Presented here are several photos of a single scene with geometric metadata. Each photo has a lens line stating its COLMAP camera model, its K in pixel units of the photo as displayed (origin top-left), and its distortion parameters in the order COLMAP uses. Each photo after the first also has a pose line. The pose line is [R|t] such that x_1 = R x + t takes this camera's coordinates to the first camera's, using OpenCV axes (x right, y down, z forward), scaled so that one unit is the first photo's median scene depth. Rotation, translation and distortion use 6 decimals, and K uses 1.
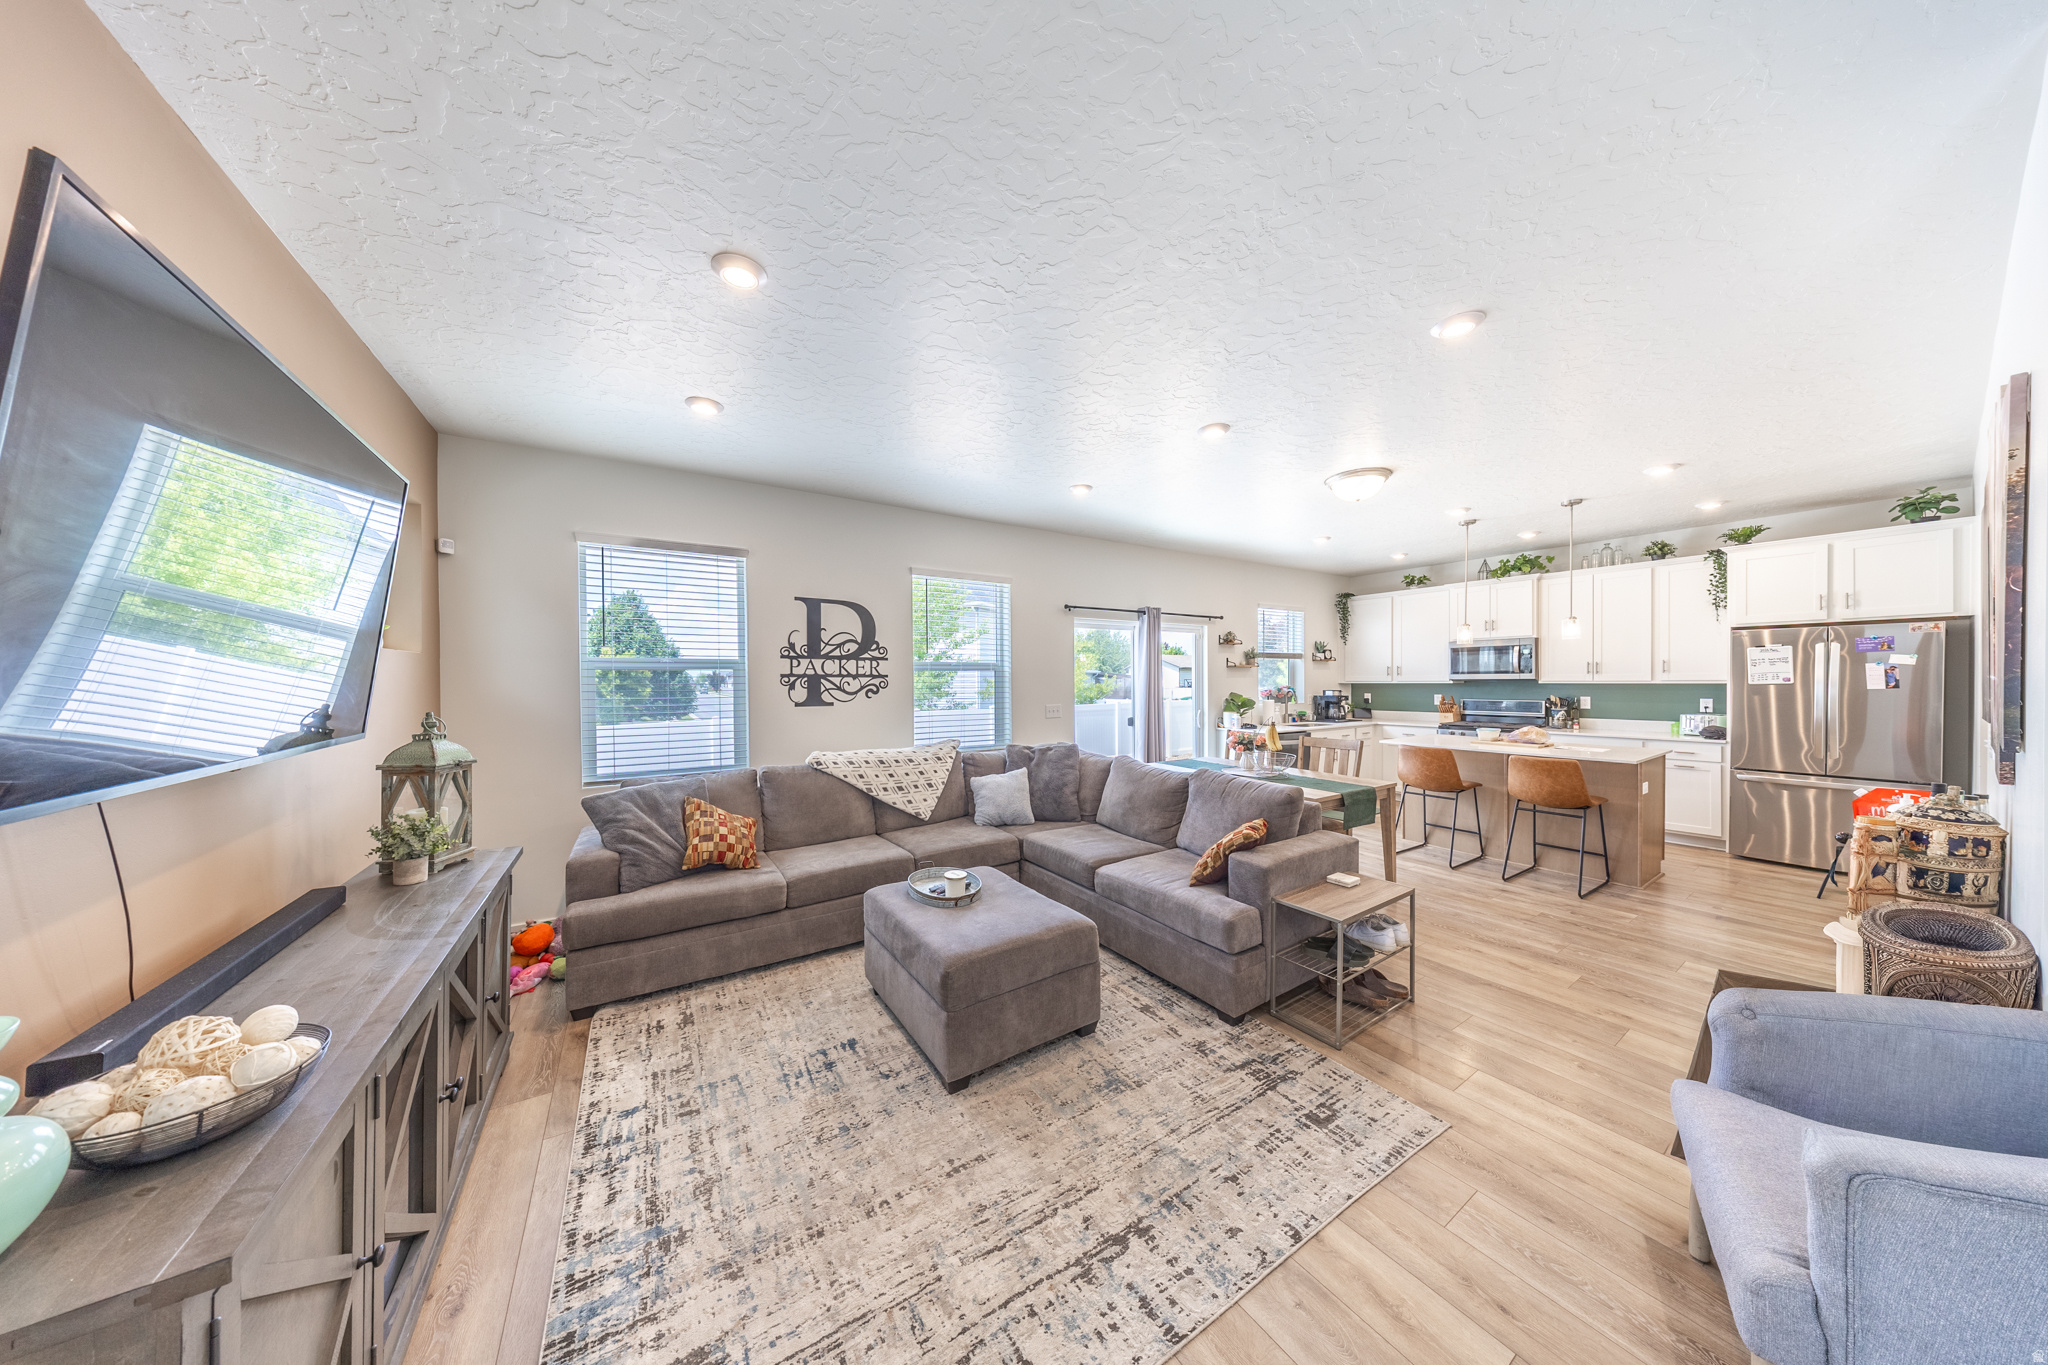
lens RADIAL K [[595.8, 0, 1017.3], [0, 595.8, 685.6], [0, 0, 1]] dist [-0.002858, 0.000203]
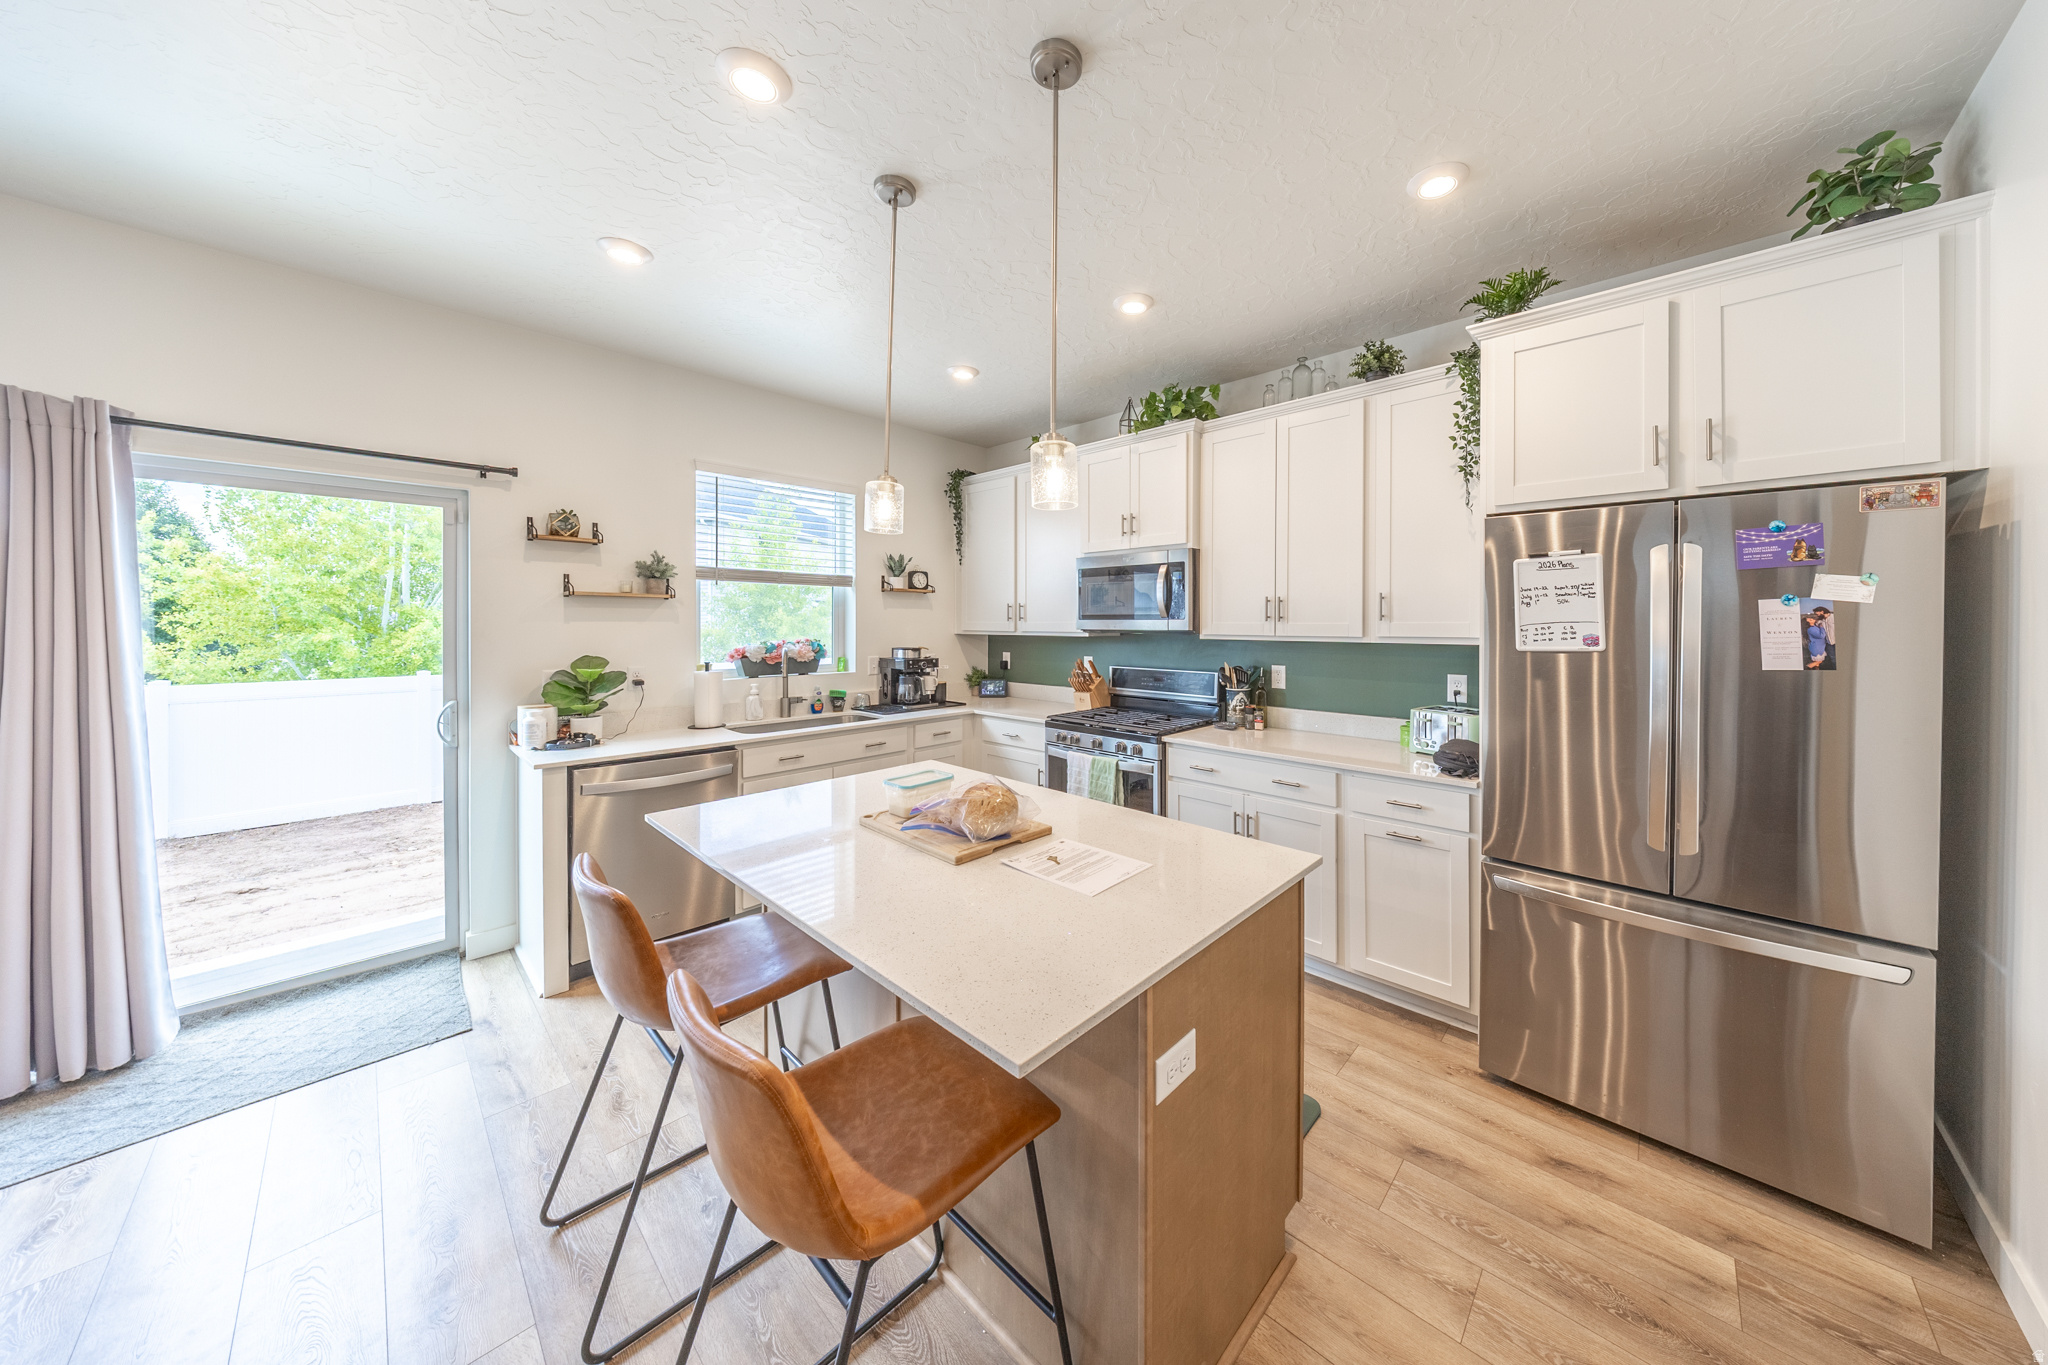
lens RADIAL K [[654.1, 0, 1081.5], [0, 654.1, 628.0], [0, 0, 1]] dist [-0.006068, 0.001491]
pose [[0.964002, 0.008981, 0.265744, 0.943159], [-0.008044, 0.999957, -0.004616, -0.015365], [-0.265774, 0.002312, 0.964033, 0.738985]]
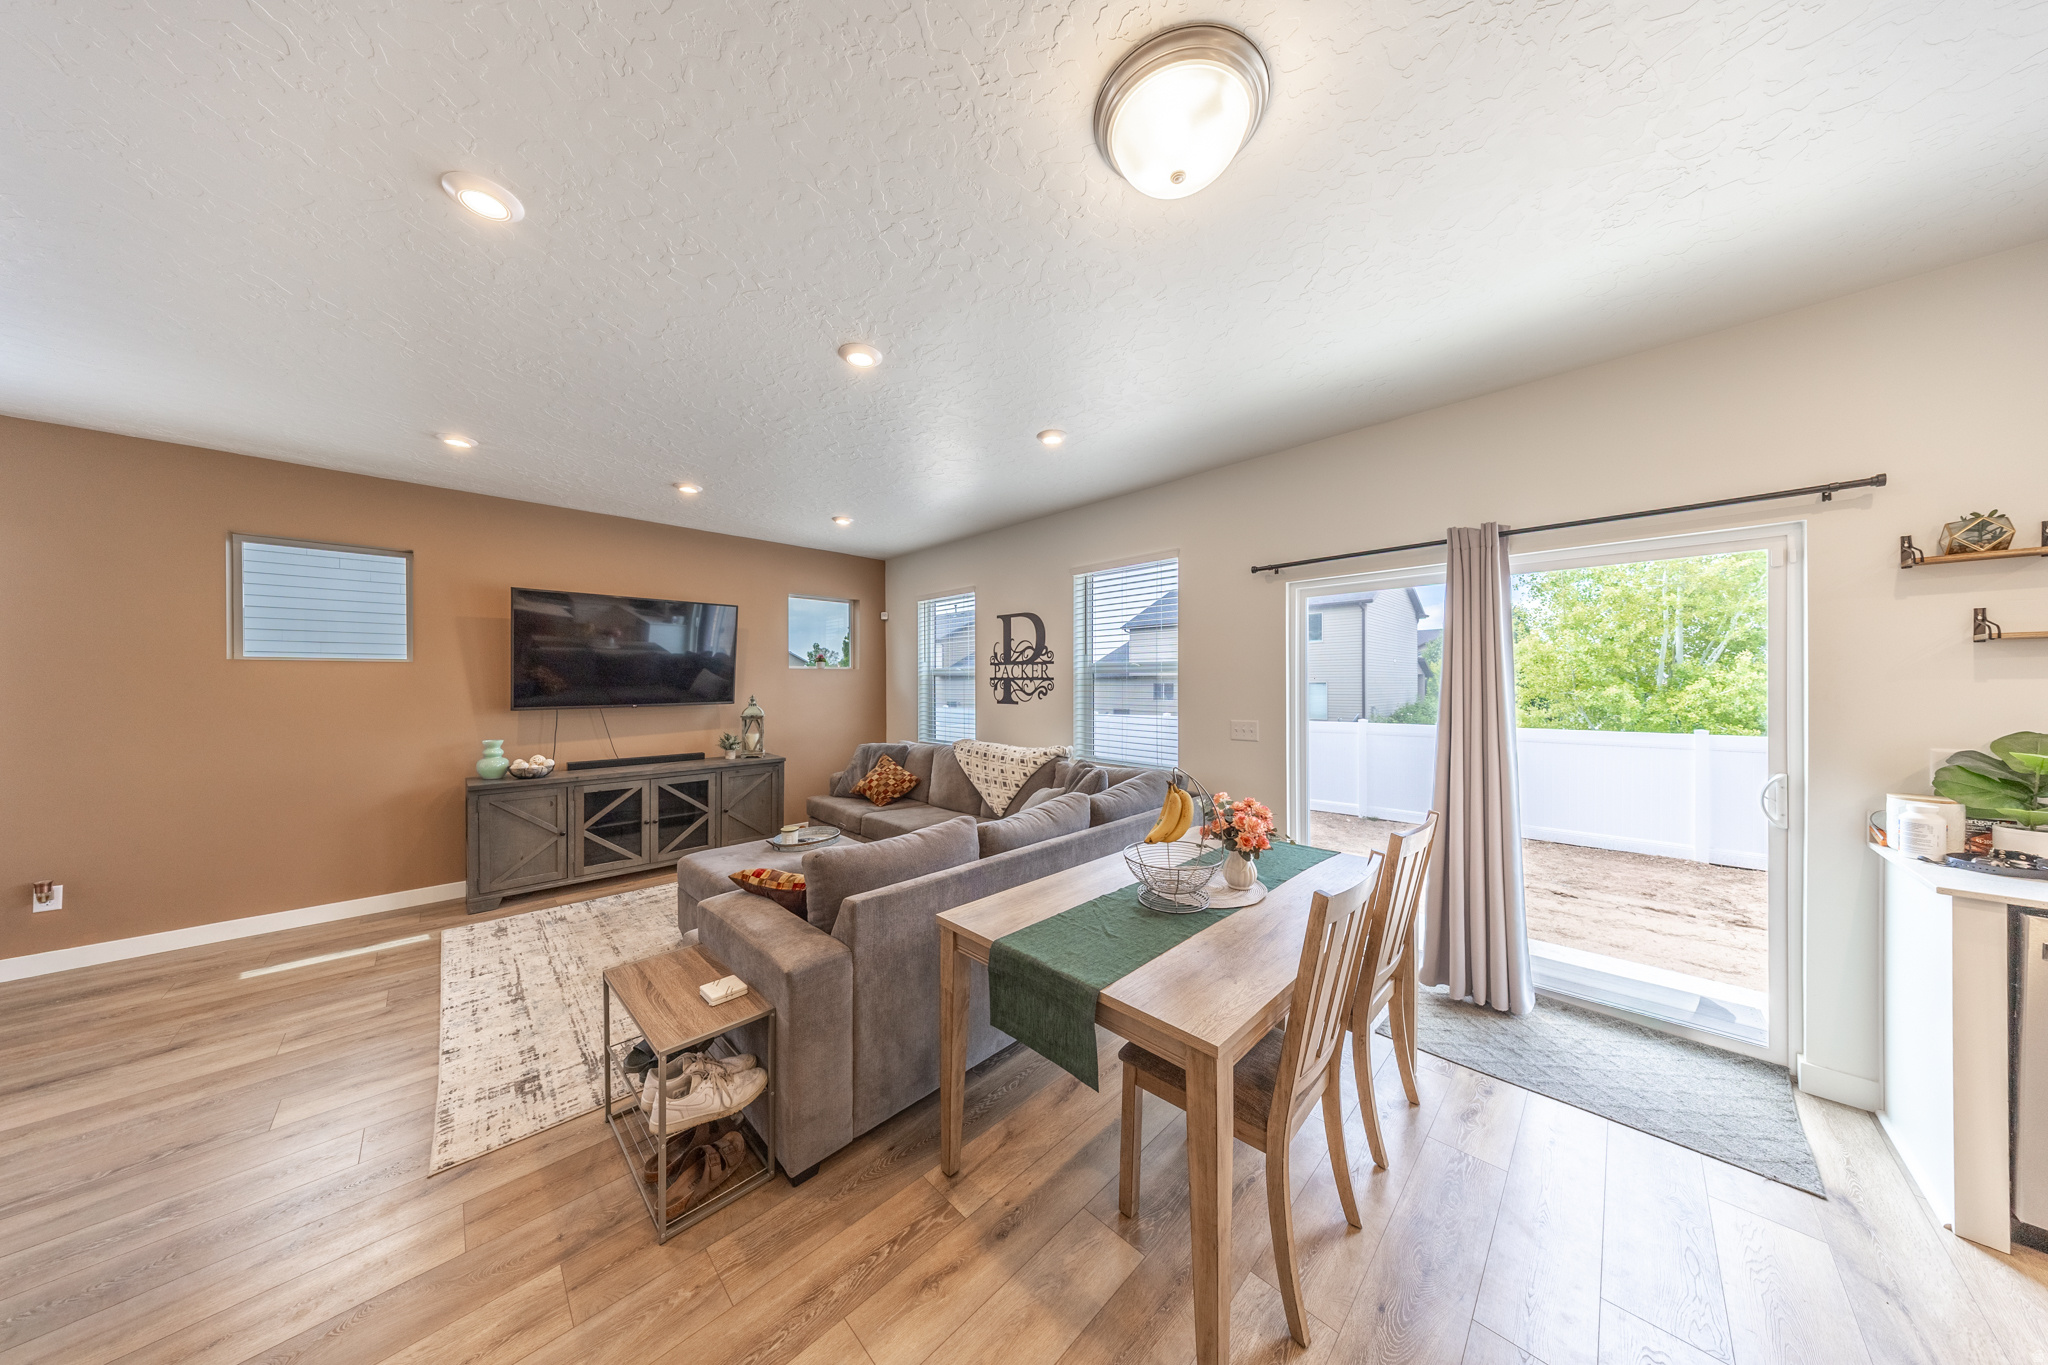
lens RADIAL K [[595.8, 0, 1032.5], [0, 595.8, 683.5], [0, 0, 1]] dist [-0.002858, 0.000203]
pose [[0.214926, 0.008126, -0.976597, 0.860007], [-0.007612, 0.999949, 0.006645, -0.015756], [0.976601, 0.006006, 0.214977, 0.807724]]
